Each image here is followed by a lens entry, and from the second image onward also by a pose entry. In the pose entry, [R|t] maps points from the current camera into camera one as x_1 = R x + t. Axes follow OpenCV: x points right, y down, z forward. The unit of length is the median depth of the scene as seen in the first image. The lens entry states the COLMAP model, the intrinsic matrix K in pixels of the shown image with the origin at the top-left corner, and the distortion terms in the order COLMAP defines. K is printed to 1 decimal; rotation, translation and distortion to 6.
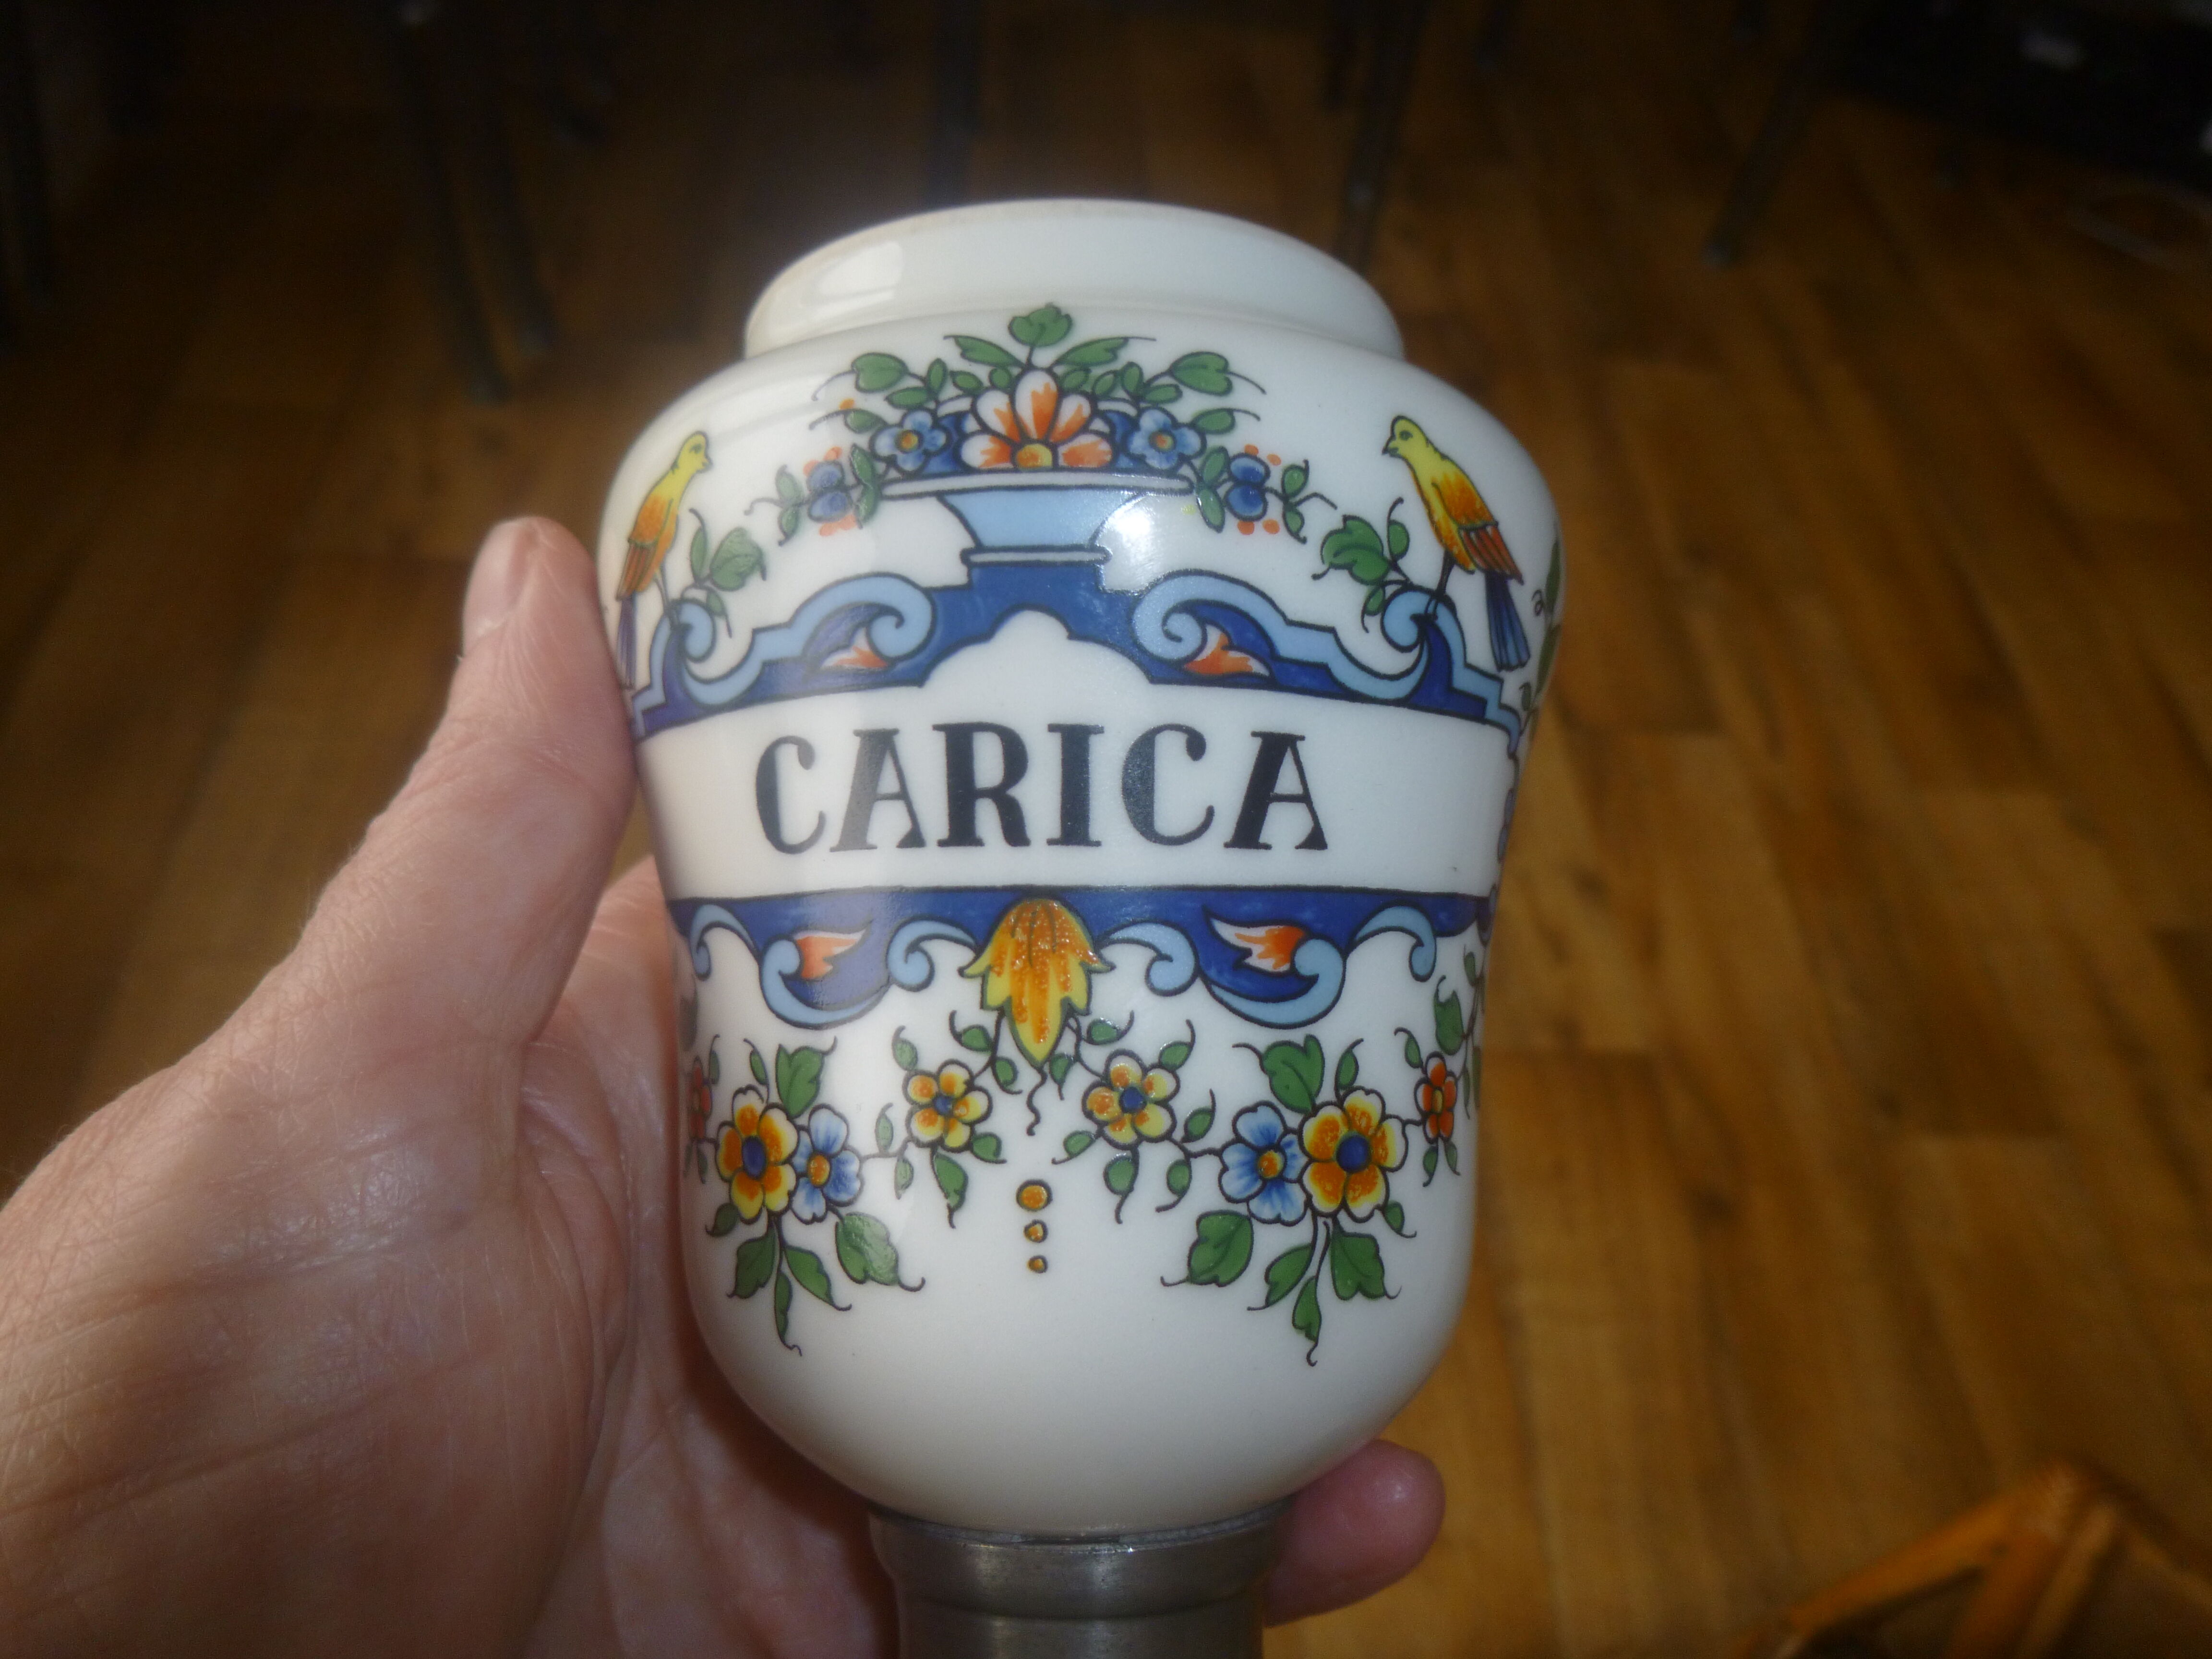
lens RADIAL K [[1663.3, 0, 1106.0], [0, 1663.3, 829.5], [0, 0, 1]] dist [-0.041812, 0.006625]
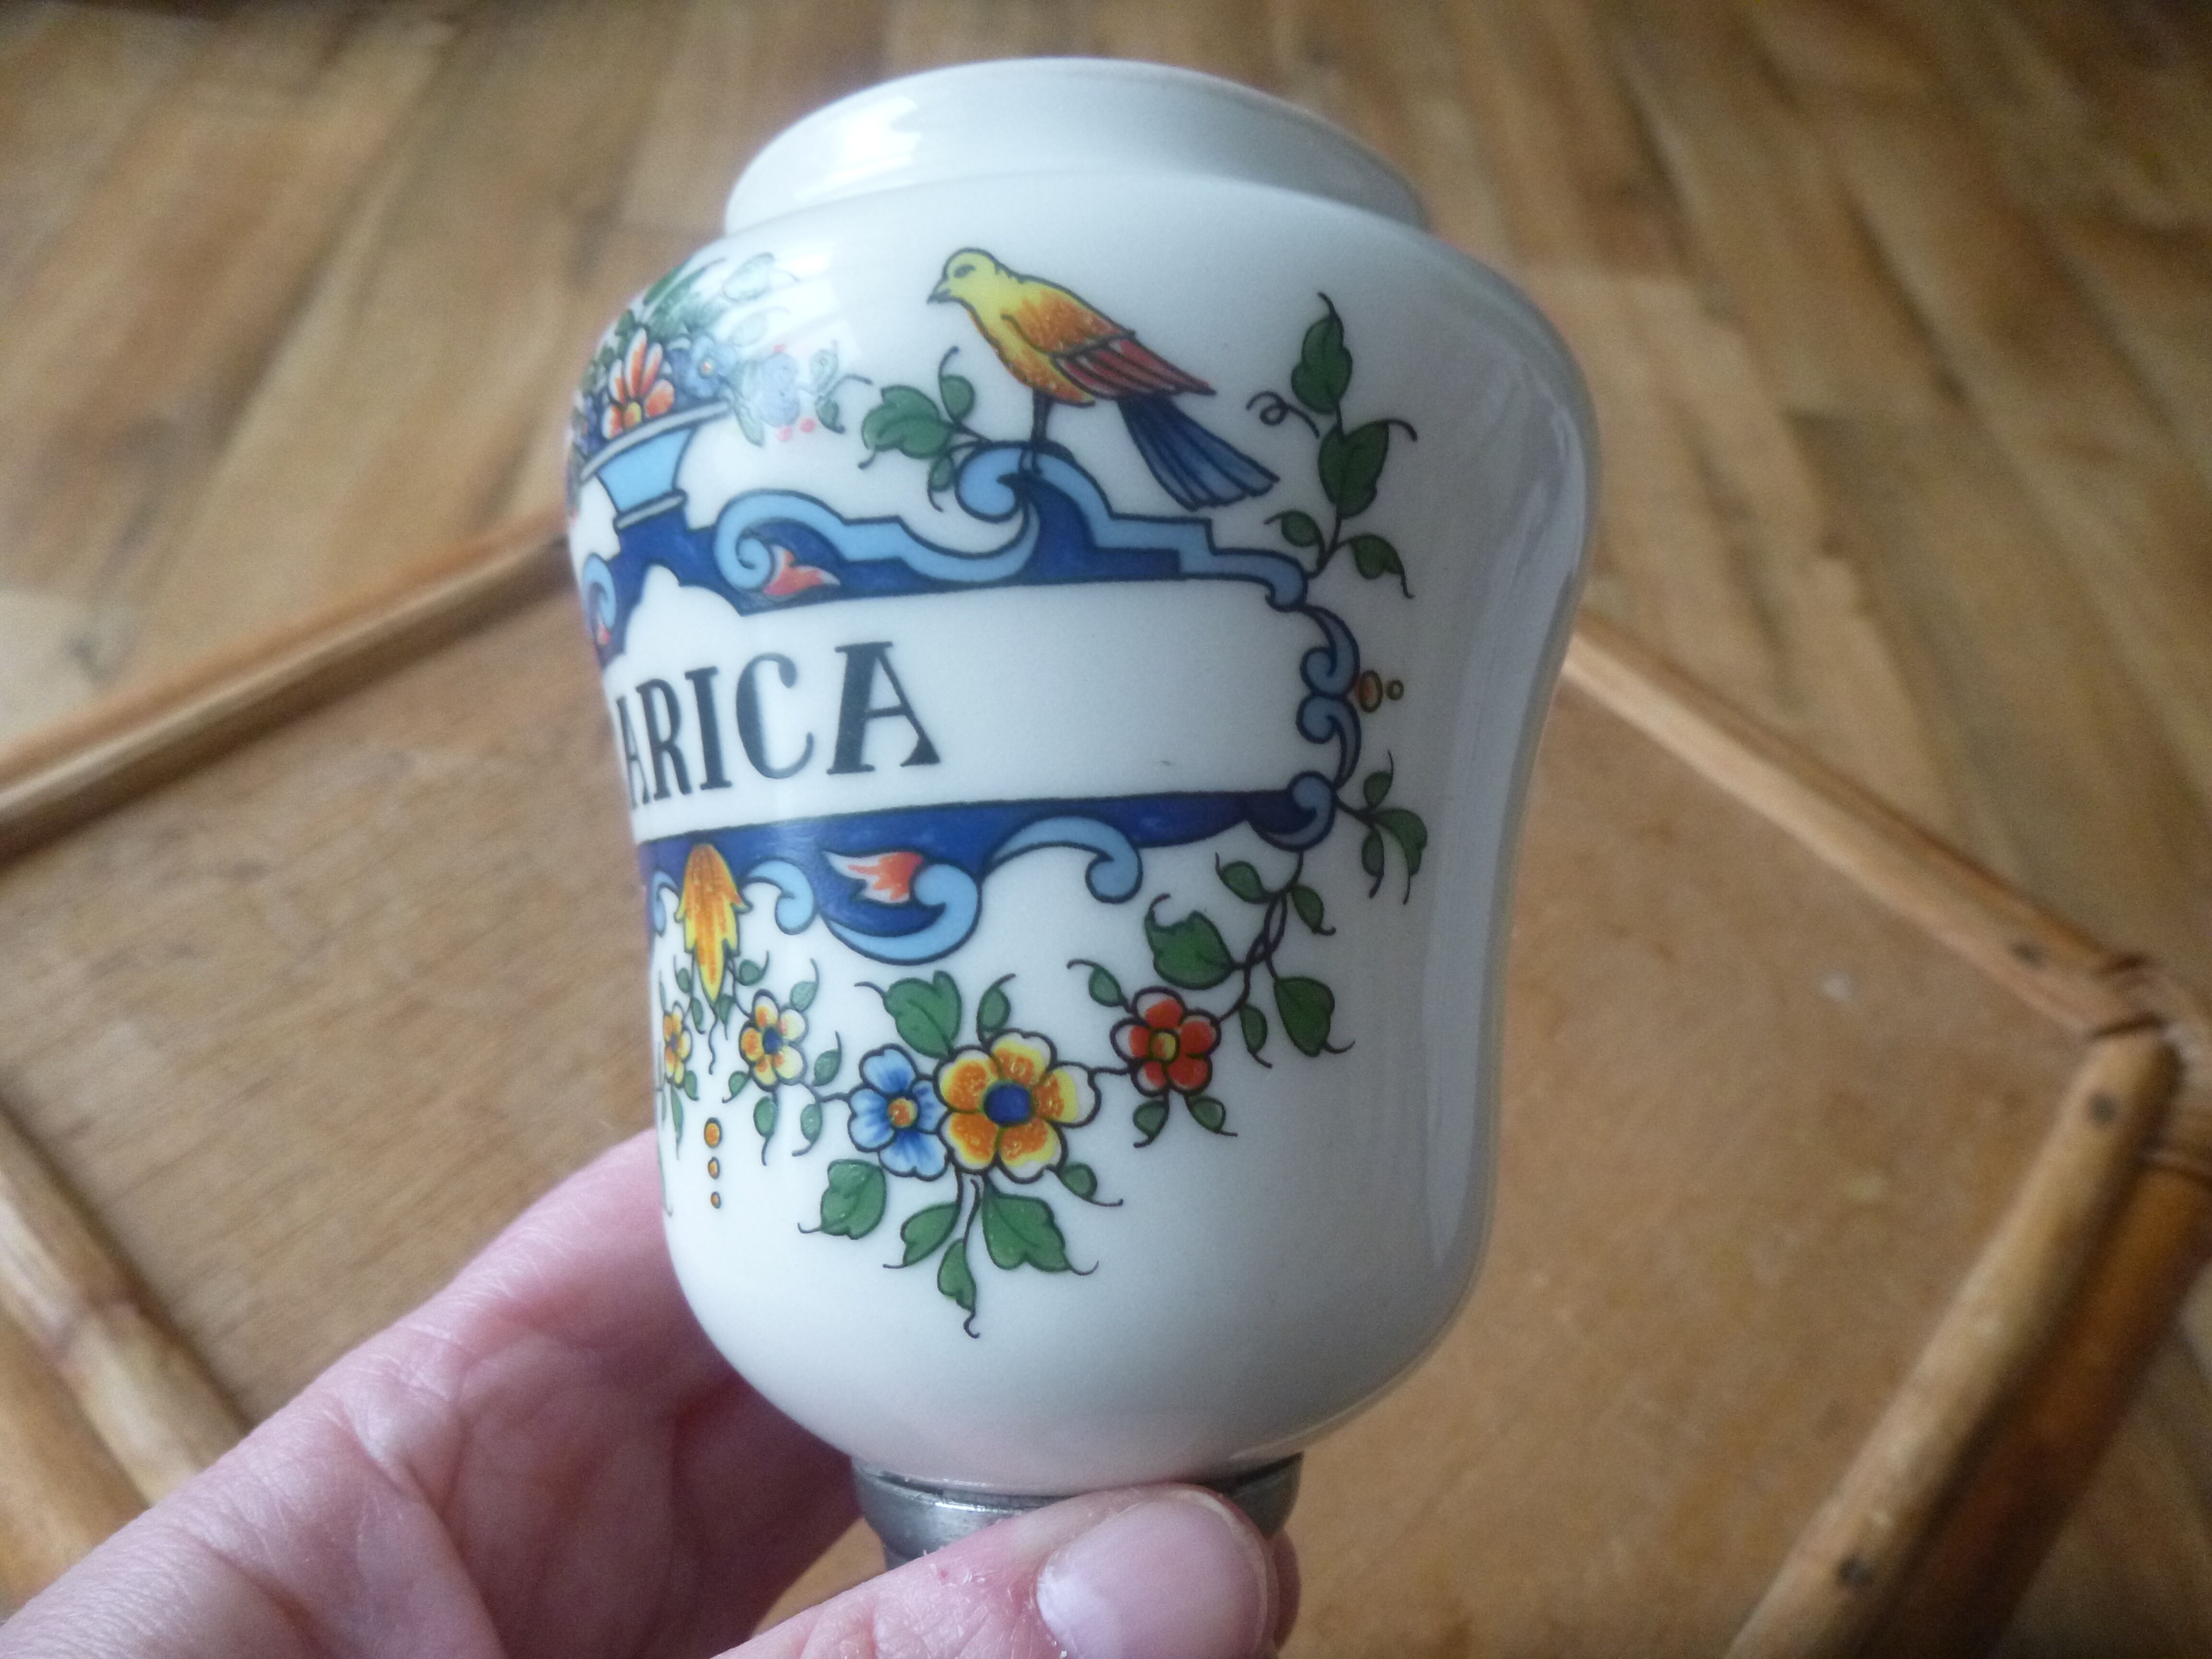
lens RADIAL K [[1663.3, 0, 1106.0], [0, 1663.3, 829.5], [0, 0, 1]] dist [-0.041812, 0.006625]
pose [[0.734010, -0.074866, -0.675000, 0.818253], [0.107222, 0.994215, 0.006324, 0.052579], [0.670621, -0.077017, 0.737791, 0.412544]]
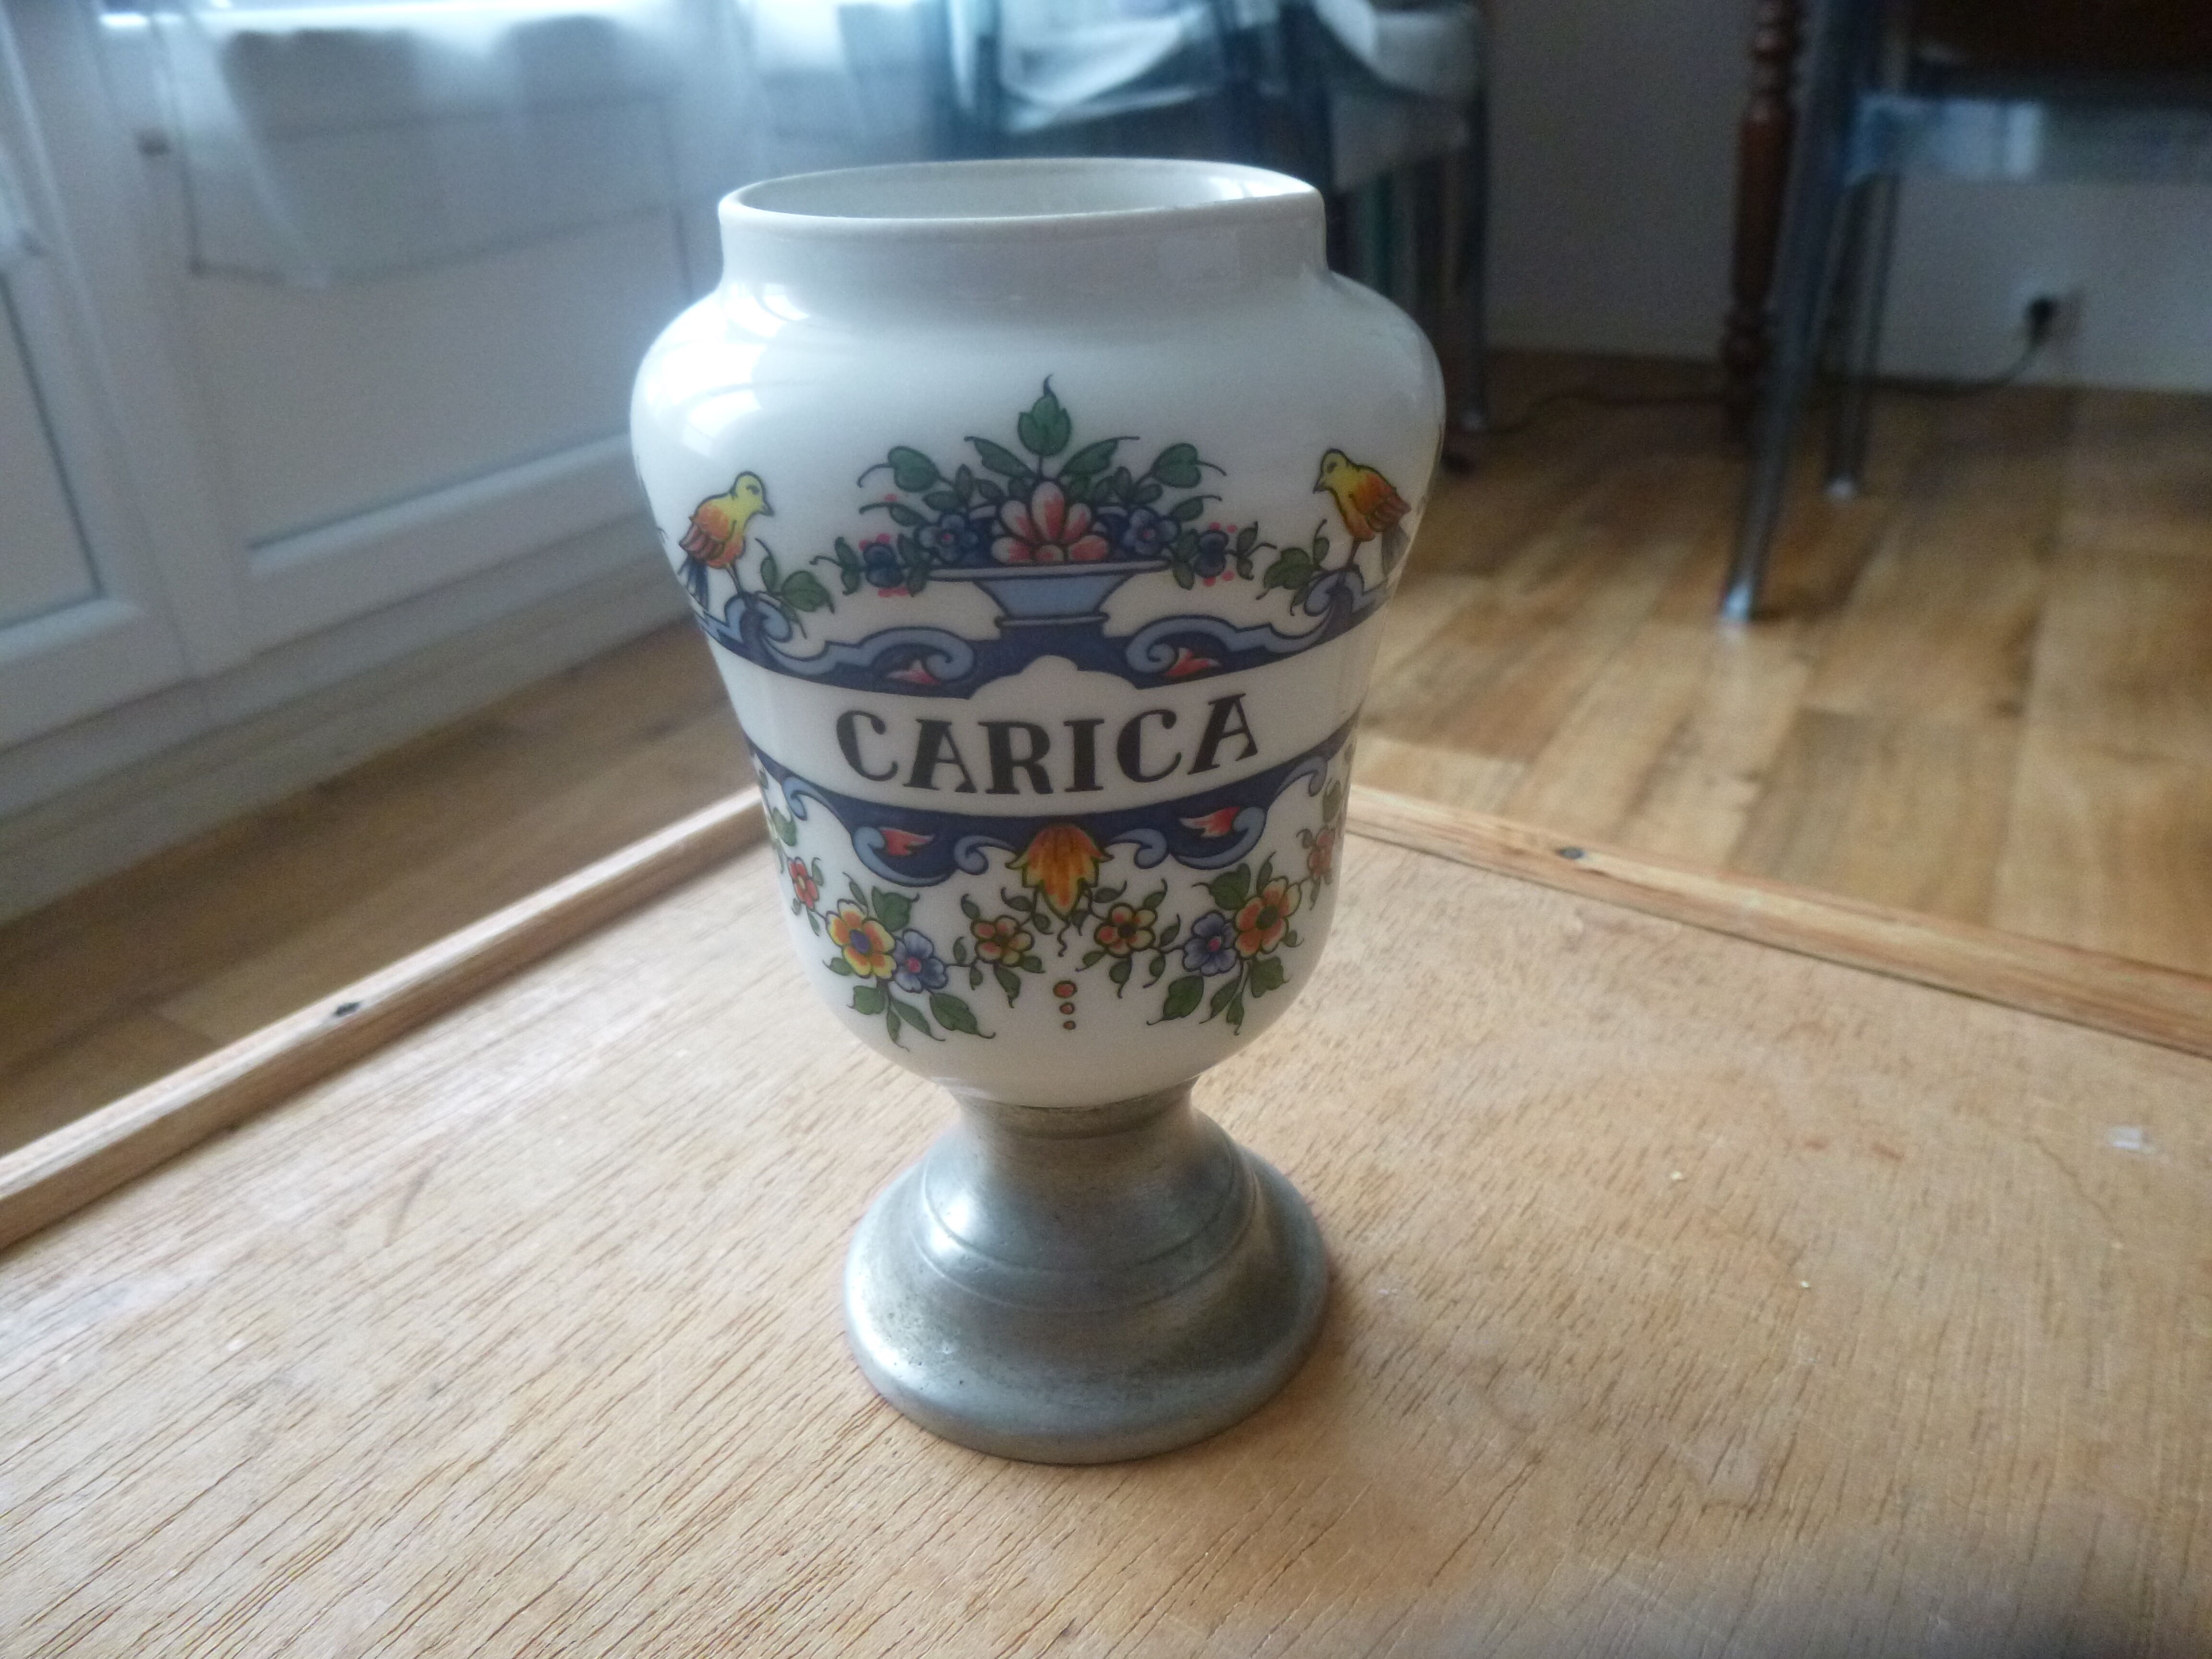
lens RADIAL K [[1644.3, 0, 1085.7], [0, 1644.3, 781.3], [0, 0, 1]] dist [-0.009981, 0.003485]
pose [[0.993598, -0.079304, 0.080457, -0.127944], [0.020722, 0.828048, 0.560275, -0.770329], [-0.111054, -0.555021, 0.824390, -0.144663]]
